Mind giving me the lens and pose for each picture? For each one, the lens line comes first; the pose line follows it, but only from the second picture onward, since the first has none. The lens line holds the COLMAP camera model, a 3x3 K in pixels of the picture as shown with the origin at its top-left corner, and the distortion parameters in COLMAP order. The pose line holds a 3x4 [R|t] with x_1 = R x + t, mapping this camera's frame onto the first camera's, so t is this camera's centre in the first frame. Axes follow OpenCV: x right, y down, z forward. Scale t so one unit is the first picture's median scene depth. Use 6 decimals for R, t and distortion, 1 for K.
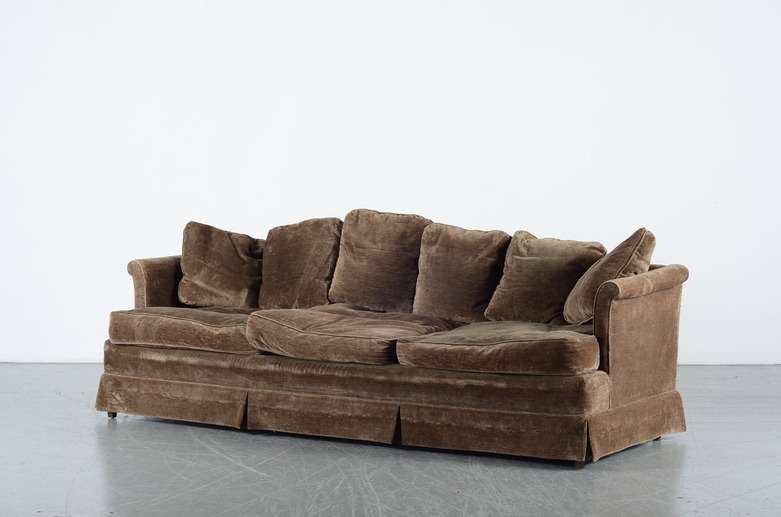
lens RADIAL K [[1720.2, 0, 390.5], [0, 1720.2, 258.5], [0, 0, 1]] dist [-0.021398, 0.056143]
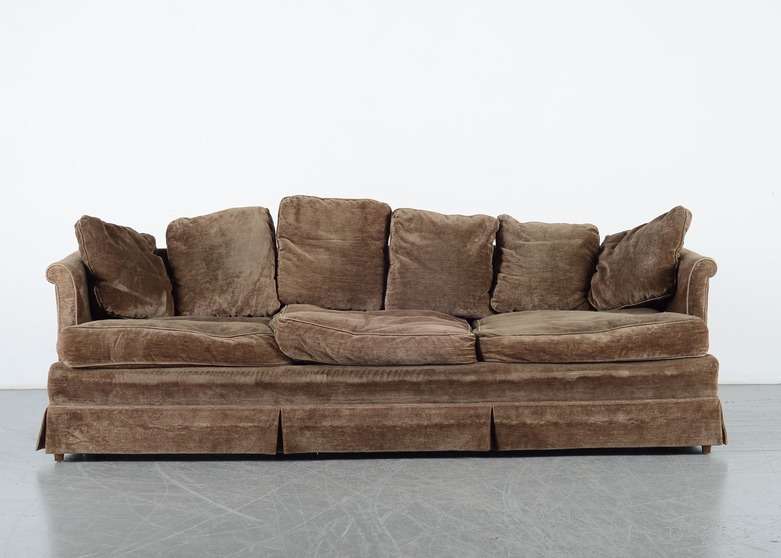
lens RADIAL K [[1842.8, 0, 390.5], [0, 1842.8, 279.0], [0, 0, 1]] dist [-0.022534, -0.125684]
pose [[0.830610, -0.040612, 0.555371, -0.548782], [0.041639, 0.999075, 0.010784, 0.005984], [-0.555295, 0.014168, 0.831533, 0.222905]]
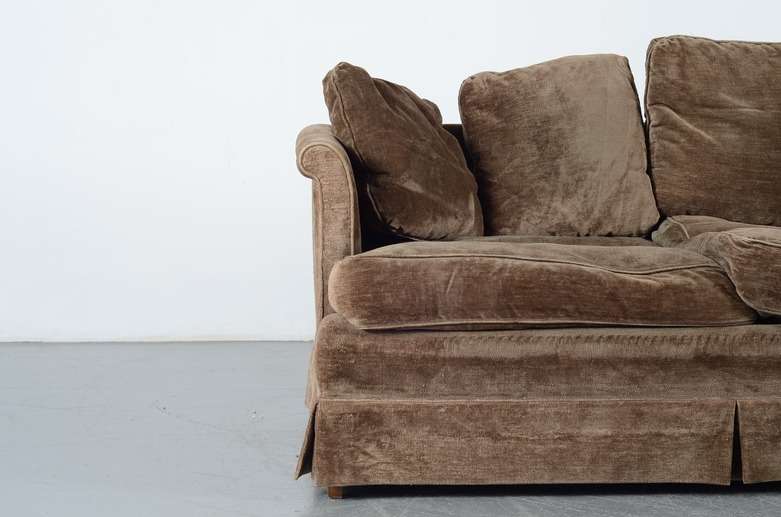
lens RADIAL K [[1720.2, 0, 390.5], [0, 1720.2, 258.5], [0, 0, 1]] dist [-0.021398, 0.056143]
pose [[0.811504, -0.059787, 0.581280, -0.438598], [0.039956, 0.998101, 0.046878, 0.012276], [-0.582979, -0.014816, 0.812352, 0.690070]]
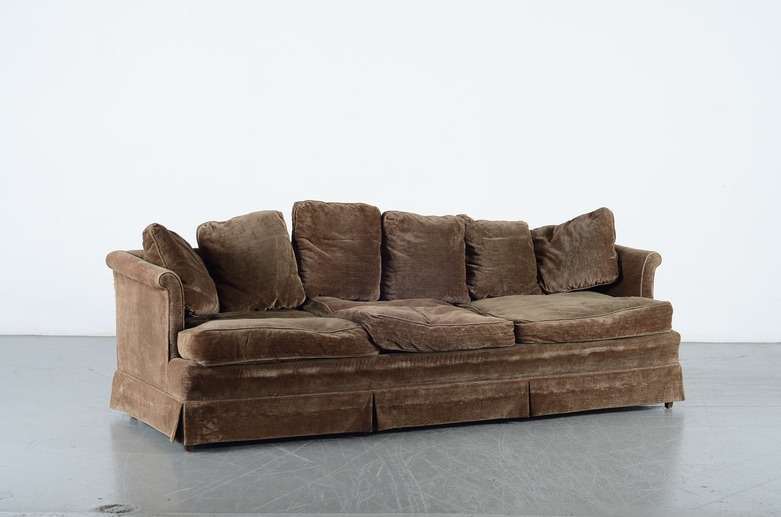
lens RADIAL K [[1720.2, 0, 390.5], [0, 1720.2, 258.5], [0, 0, 1]] dist [-0.021398, 0.056143]
pose [[0.508555, -0.077280, 0.857554, -0.932588], [0.041426, 0.997007, 0.065281, -0.064084], [-0.860032, 0.002326, 0.510234, 0.501997]]
